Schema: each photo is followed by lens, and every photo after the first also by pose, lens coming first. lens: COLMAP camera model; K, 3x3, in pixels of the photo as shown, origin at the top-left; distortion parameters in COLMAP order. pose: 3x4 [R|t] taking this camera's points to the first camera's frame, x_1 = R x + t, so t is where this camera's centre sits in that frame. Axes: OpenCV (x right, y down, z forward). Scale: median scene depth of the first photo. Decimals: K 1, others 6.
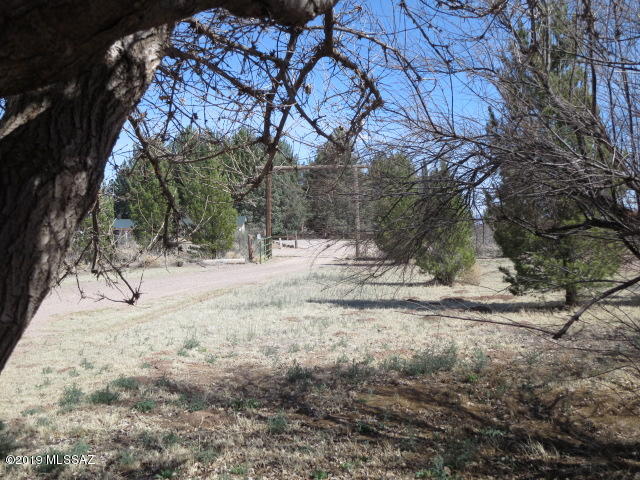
lens RADIAL K [[683.6, 0, 320.0], [0, 683.6, 240.0], [0, 0, 1]] dist [-0.081479, 0.011679]
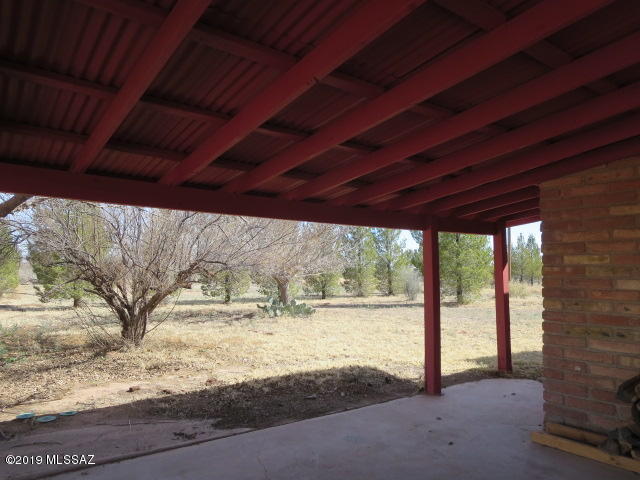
lens RADIAL K [[448.6, 0, 320.0], [0, 448.6, 240.0], [0, 0, 1]] dist [-0.034046, 0.002696]
pose [[0.685352, 0.089409, 0.722703, -0.043880], [-0.028290, 0.994954, -0.096262, 0.007671], [-0.727663, 0.045528, 0.684423, -0.219620]]
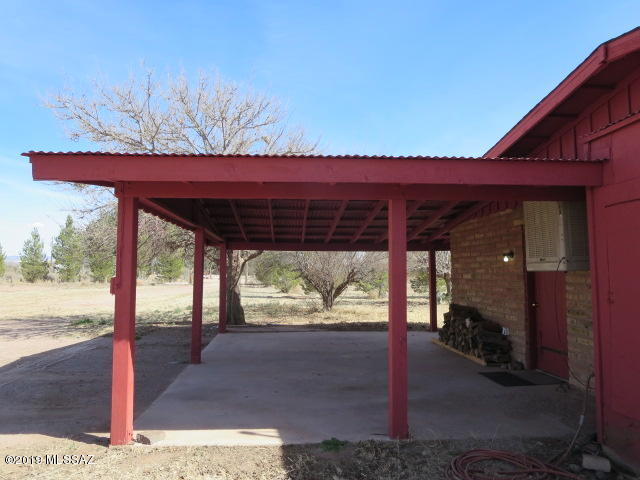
lens RADIAL K [[448.6, 0, 320.0], [0, 448.6, 240.0], [0, 0, 1]] dist [-0.034046, 0.002696]
pose [[0.974162, 0.047063, 0.220894, -0.057123], [-0.028409, 0.995814, -0.086875, 0.012000], [-0.224058, 0.078355, 0.971421, -0.602239]]
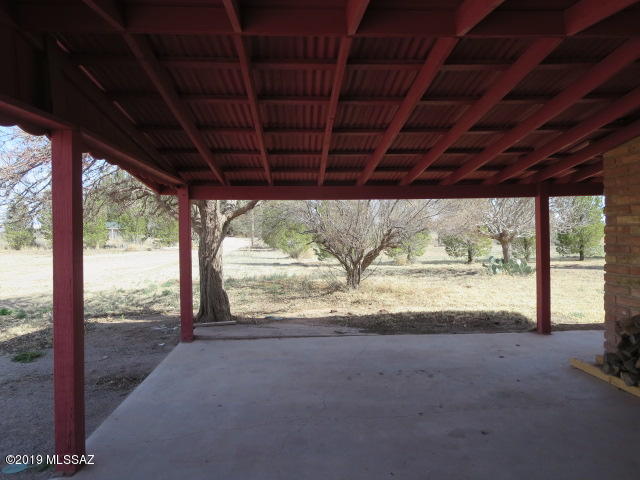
lens RADIAL K [[448.6, 0, 320.0], [0, 448.6, 240.0], [0, 0, 1]] dist [-0.034046, 0.002696]
pose [[0.979249, 0.014499, 0.202142, -0.018987], [-0.014950, 0.999888, 0.000706, 0.006569], [-0.202109, -0.003714, 0.979356, -0.366733]]
